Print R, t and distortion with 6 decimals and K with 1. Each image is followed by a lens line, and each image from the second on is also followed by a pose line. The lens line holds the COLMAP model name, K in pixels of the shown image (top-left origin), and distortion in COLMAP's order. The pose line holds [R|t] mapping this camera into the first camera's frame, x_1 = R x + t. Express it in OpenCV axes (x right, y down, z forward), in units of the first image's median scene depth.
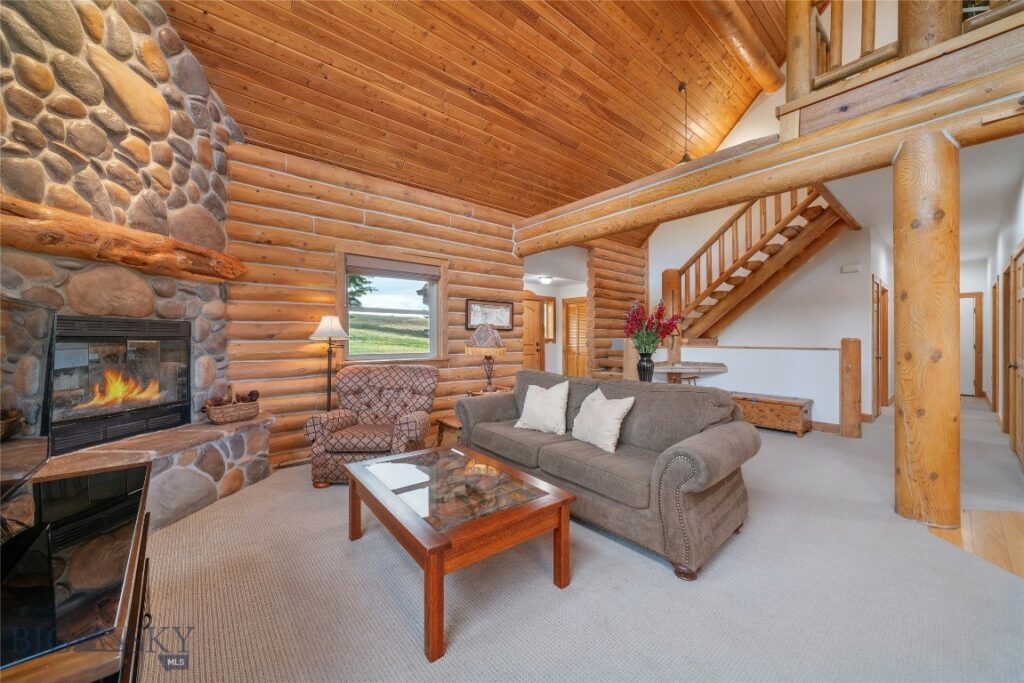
lens RADIAL K [[377.9, 0, 502.3], [0, 377.9, 337.2], [0, 0, 1]] dist [-0.001171, -0.000072]
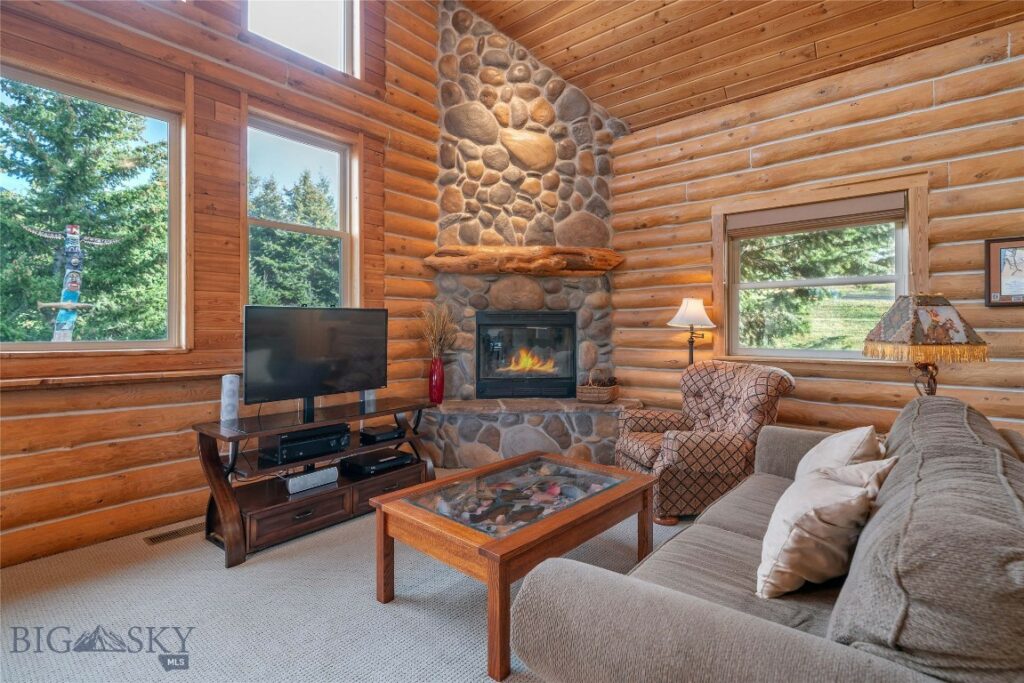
lens RADIAL K [[491.0, 0, 507.0], [0, 491.0, 321.7], [0, 0, 1]] dist [0.000752, 0.000849]
pose [[0.183285, -0.010438, -0.983004, 0.644897], [0.002353, 0.999945, -0.010179, 0.005311], [0.983057, -0.000447, 0.183300, 0.509066]]
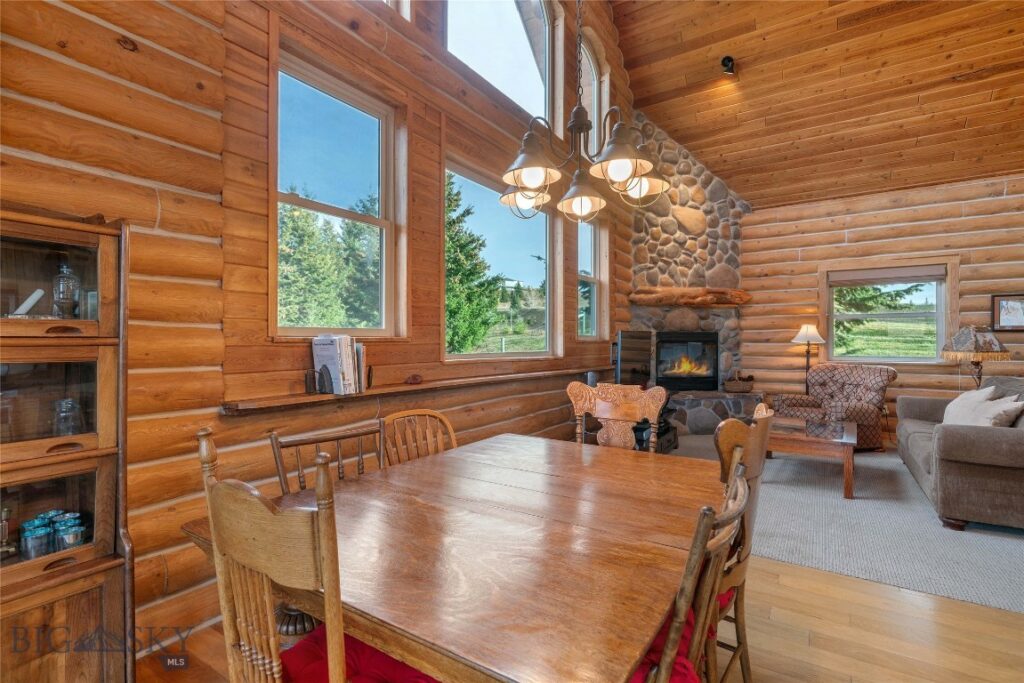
lens RADIAL K [[479.2, 0, 512.0], [0, 479.2, 341.5], [0, 0, 1]] dist [-0.000364, -0.000131]
pose [[0.302253, 0.001220, -0.953227, 0.990529], [0.001556, 0.999997, 0.001774, -0.002819], [0.953226, -0.002020, 0.302250, -0.569882]]
